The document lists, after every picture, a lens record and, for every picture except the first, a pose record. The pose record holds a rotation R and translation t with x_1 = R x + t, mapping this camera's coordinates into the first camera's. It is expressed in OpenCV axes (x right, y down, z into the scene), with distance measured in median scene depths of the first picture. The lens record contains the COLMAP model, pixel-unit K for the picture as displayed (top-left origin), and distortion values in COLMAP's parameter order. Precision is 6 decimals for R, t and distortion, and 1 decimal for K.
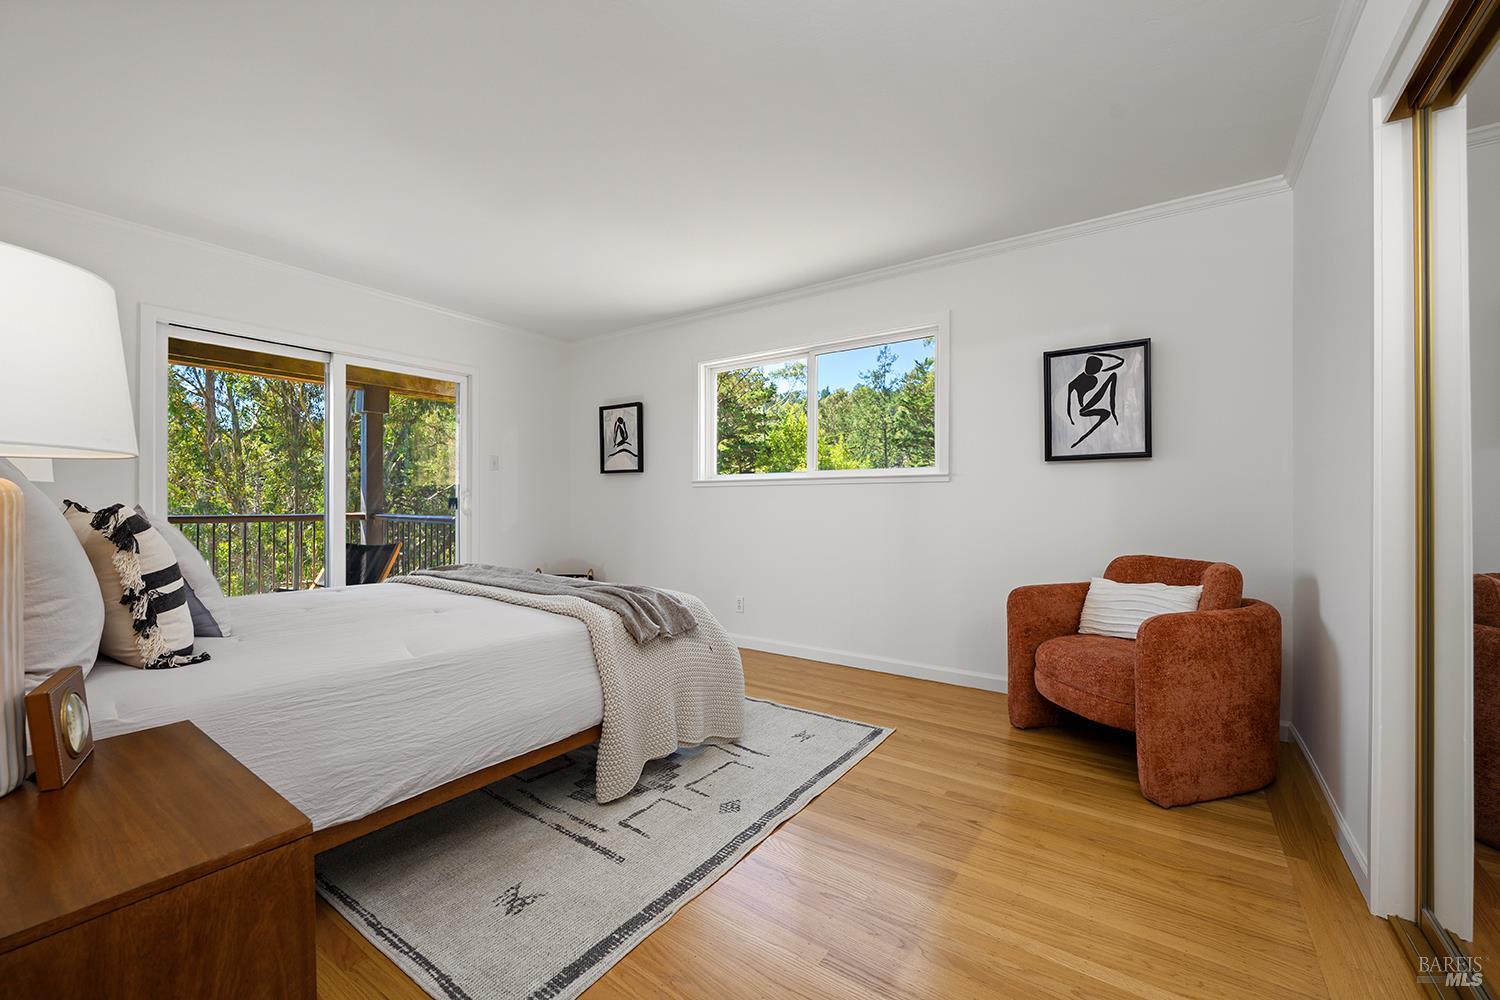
lens RADIAL K [[611.2, 0, 745.5], [0, 611.2, 501.5], [0, 0, 1]] dist [-0.001645, -0.000205]
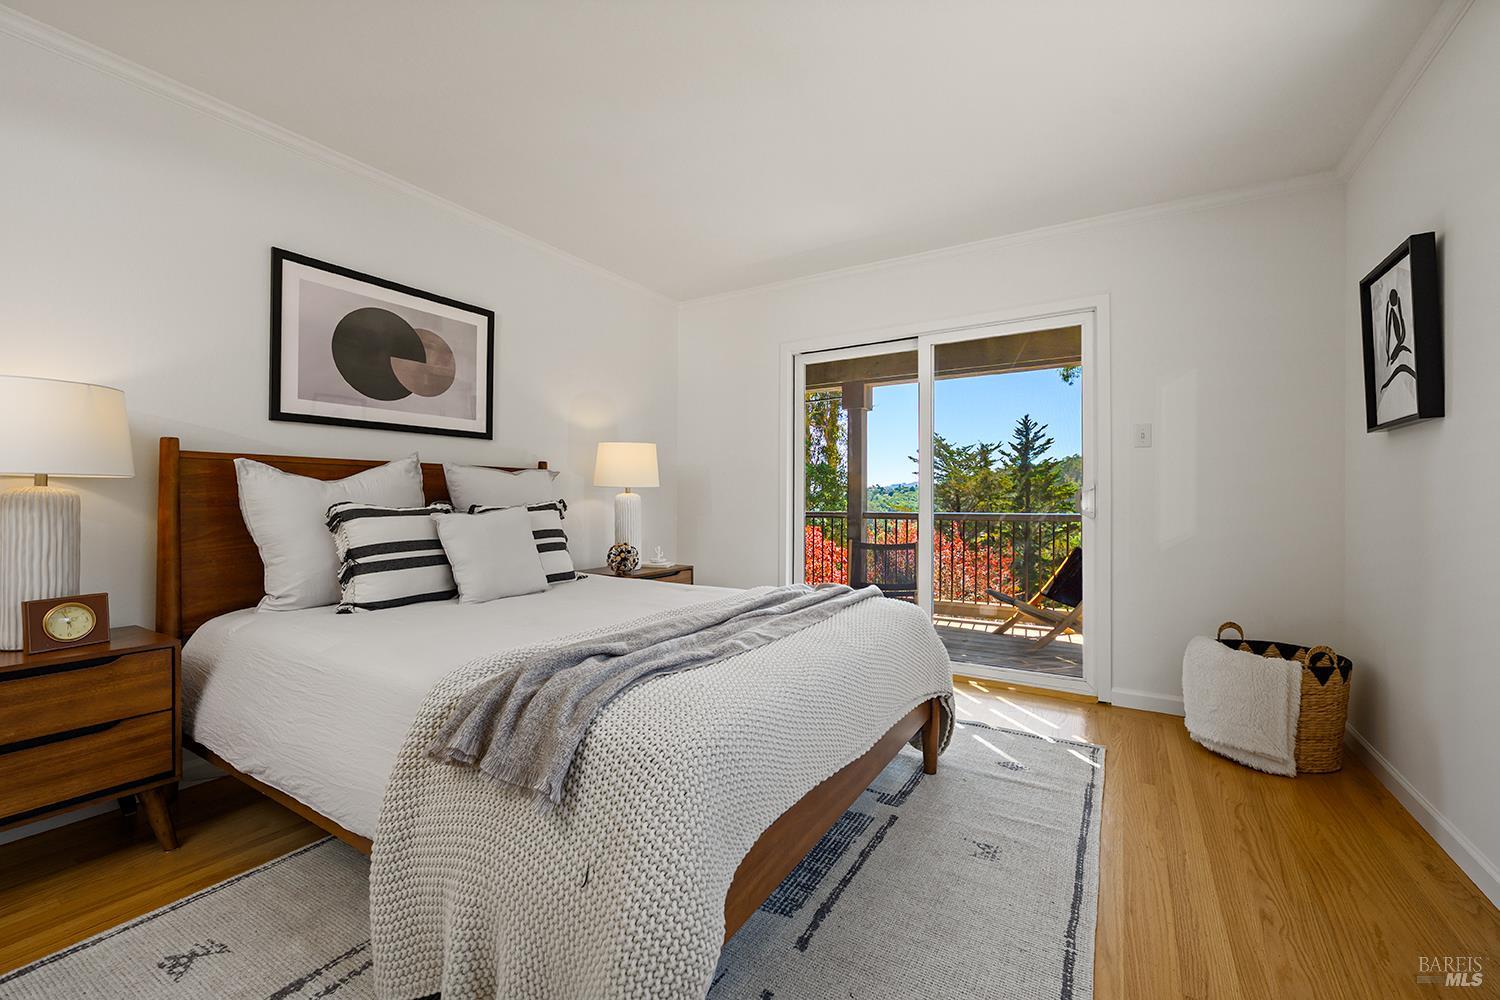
lens RADIAL K [[611.2, 0, 747.9], [0, 611.2, 499.9], [0, 0, 1]] dist [-0.001645, -0.000205]
pose [[0.070351, -0.003206, -0.997517, 0.210817], [0.004299, 0.999987, -0.002910, 0.002777], [0.997513, -0.004084, 0.070364, 0.664490]]
